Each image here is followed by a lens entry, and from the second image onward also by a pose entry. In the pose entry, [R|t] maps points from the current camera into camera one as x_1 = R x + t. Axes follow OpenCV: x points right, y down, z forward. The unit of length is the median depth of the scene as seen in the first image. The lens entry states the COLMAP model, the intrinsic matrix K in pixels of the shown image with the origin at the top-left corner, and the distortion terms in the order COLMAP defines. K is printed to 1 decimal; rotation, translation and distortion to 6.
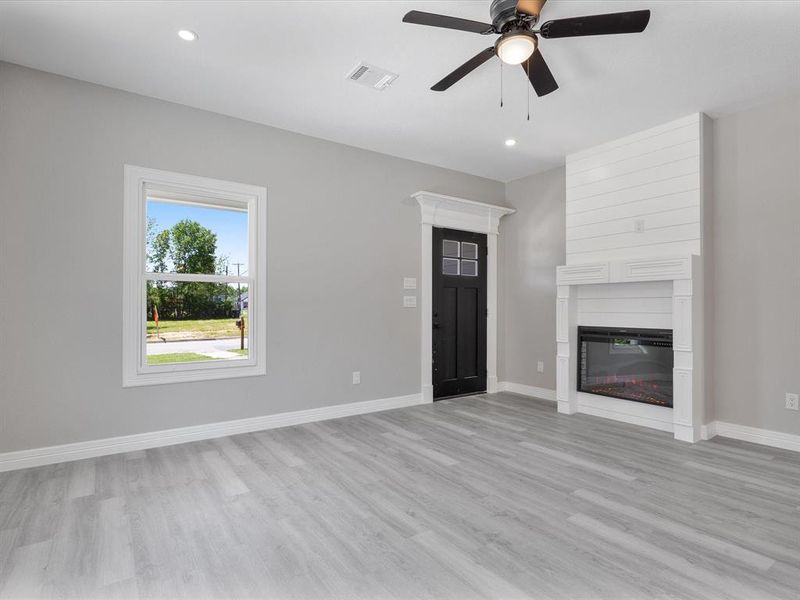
lens RADIAL K [[427.4, 0, 402.9], [0, 427.4, 305.1], [0, 0, 1]] dist [-0.003310, -0.000042]
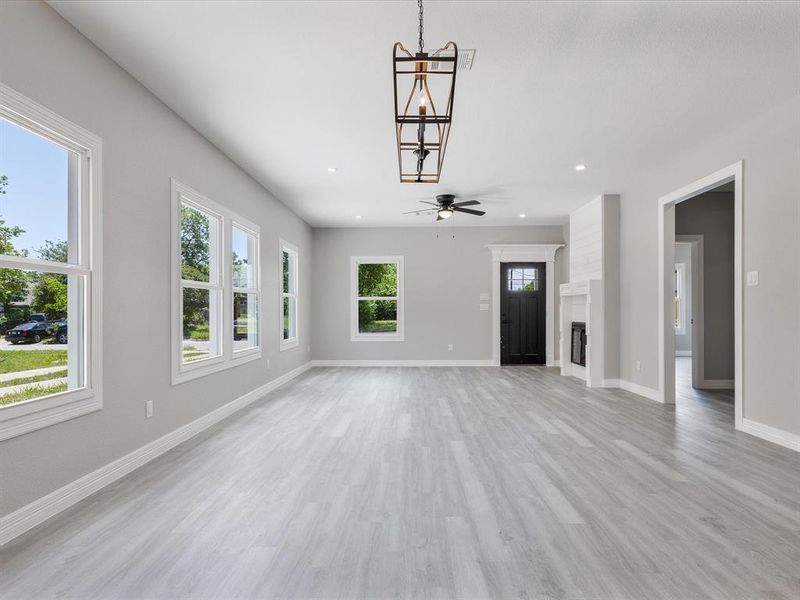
lens RADIAL K [[442.8, 0, 394.8], [0, 442.8, 328.0], [0, 0, 1]] dist [-0.006516, 0.001663]
pose [[0.799455, 0.021478, -0.600342, 0.971753], [0.007157, 0.998949, 0.045270, -0.008786], [0.600683, -0.040488, 0.798461, -0.805521]]
